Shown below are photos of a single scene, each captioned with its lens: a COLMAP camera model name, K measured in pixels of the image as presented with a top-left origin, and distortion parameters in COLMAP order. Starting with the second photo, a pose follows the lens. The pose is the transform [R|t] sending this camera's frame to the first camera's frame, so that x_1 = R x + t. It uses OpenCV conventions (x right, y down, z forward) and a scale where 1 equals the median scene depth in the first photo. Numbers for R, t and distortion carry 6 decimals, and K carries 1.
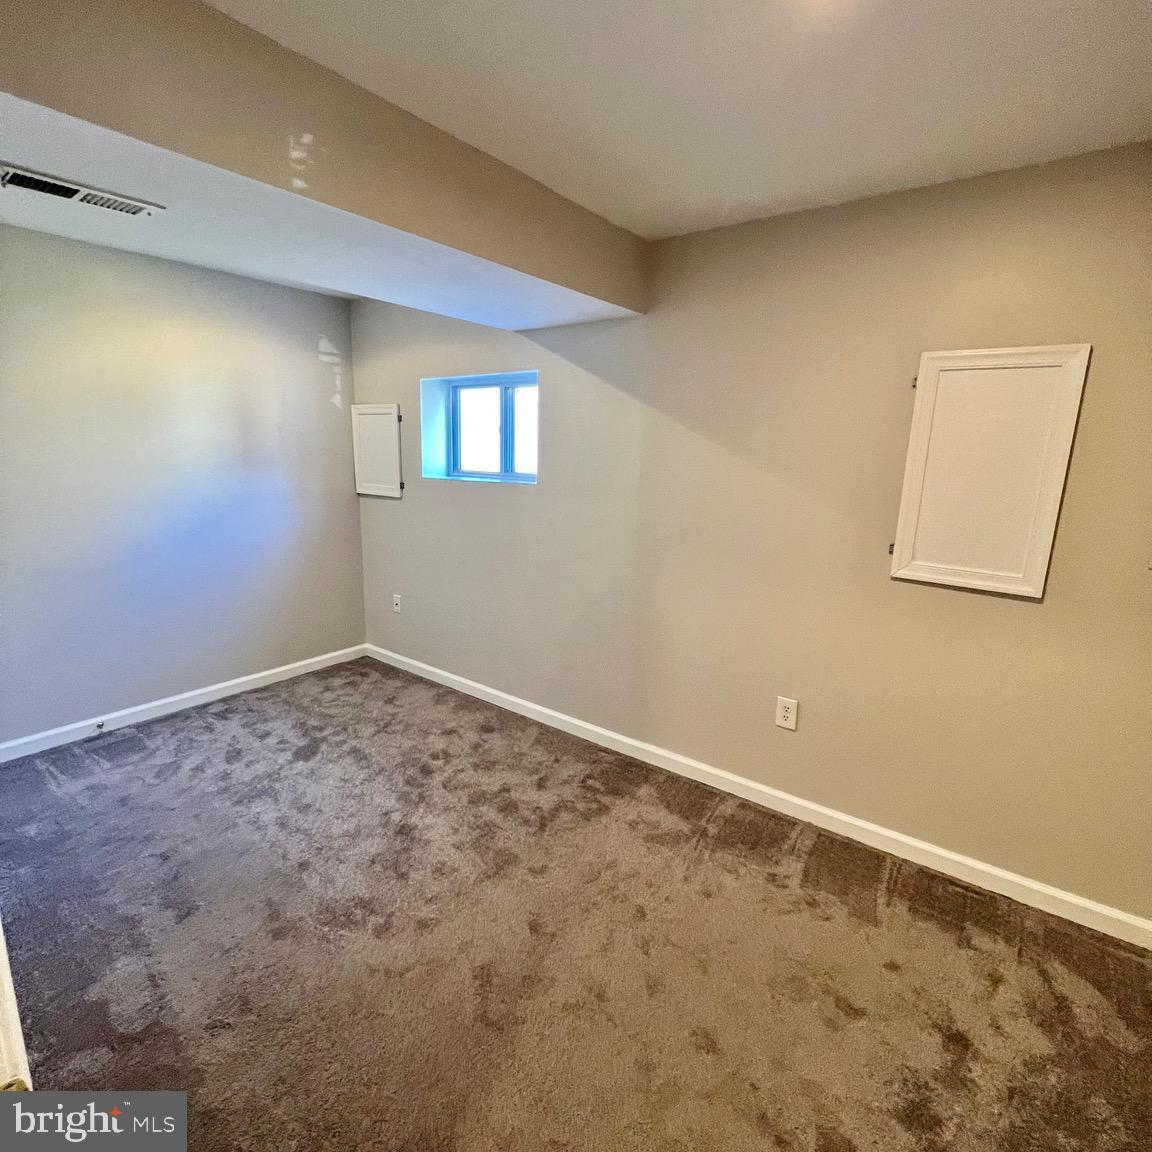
lens RADIAL K [[616.6, 0, 576.5], [0, 616.6, 577.5], [0, 0, 1]] dist [-0.005121, 0.002006]
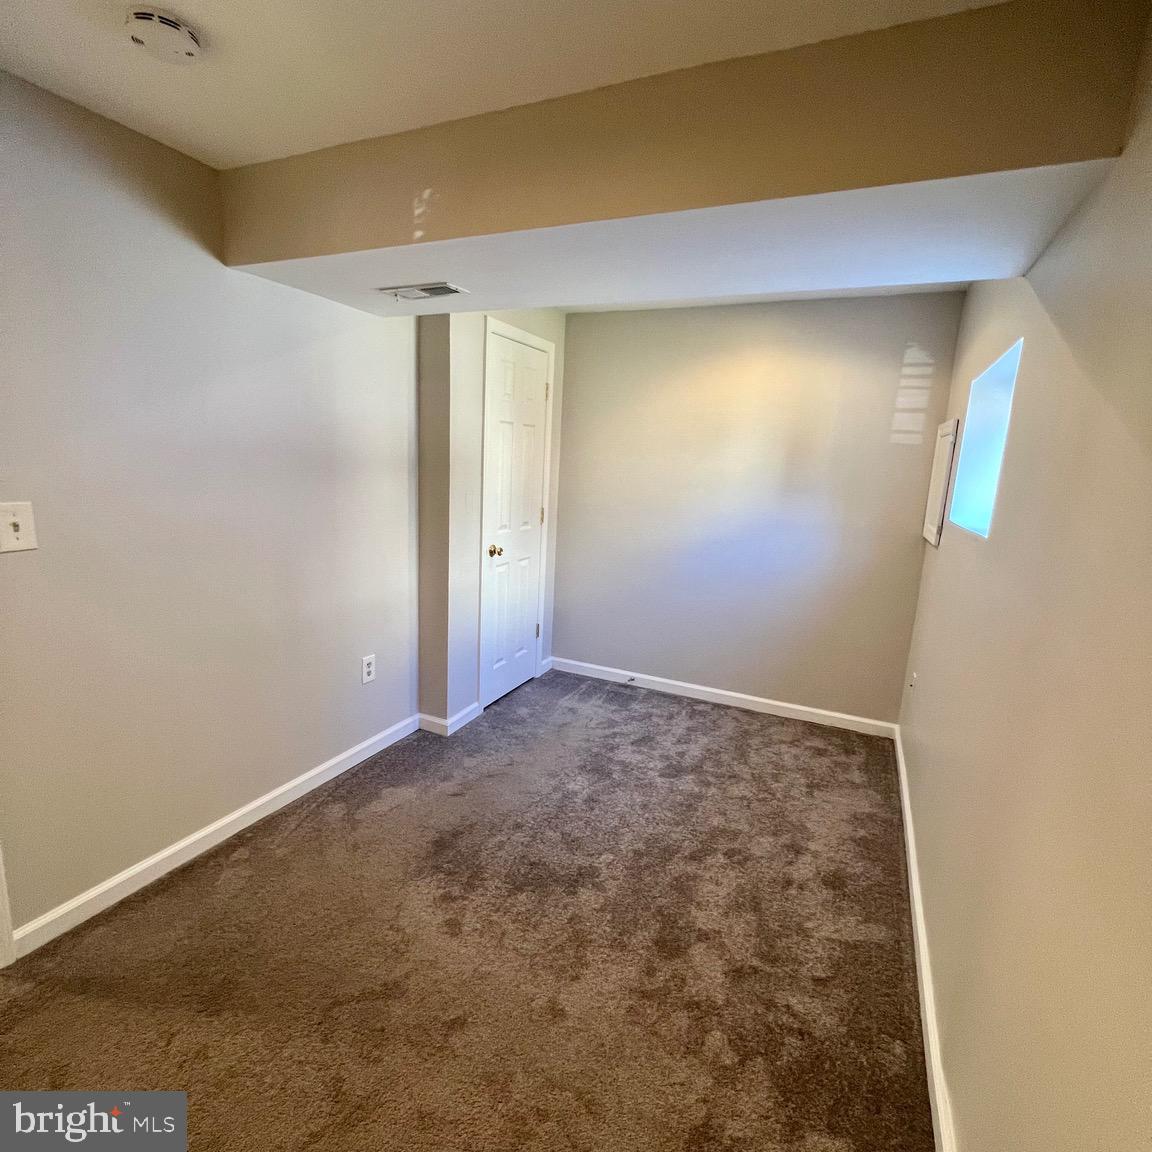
lens RADIAL K [[616.6, 0, 574.0], [0, 616.6, 574.4], [0, 0, 1]] dist [-0.005121, 0.002006]
pose [[0.202542, 0.169337, -0.964521, 0.419070], [-0.247107, 0.961900, 0.116986, -0.094249], [0.947584, 0.214645, 0.236670, 0.525639]]
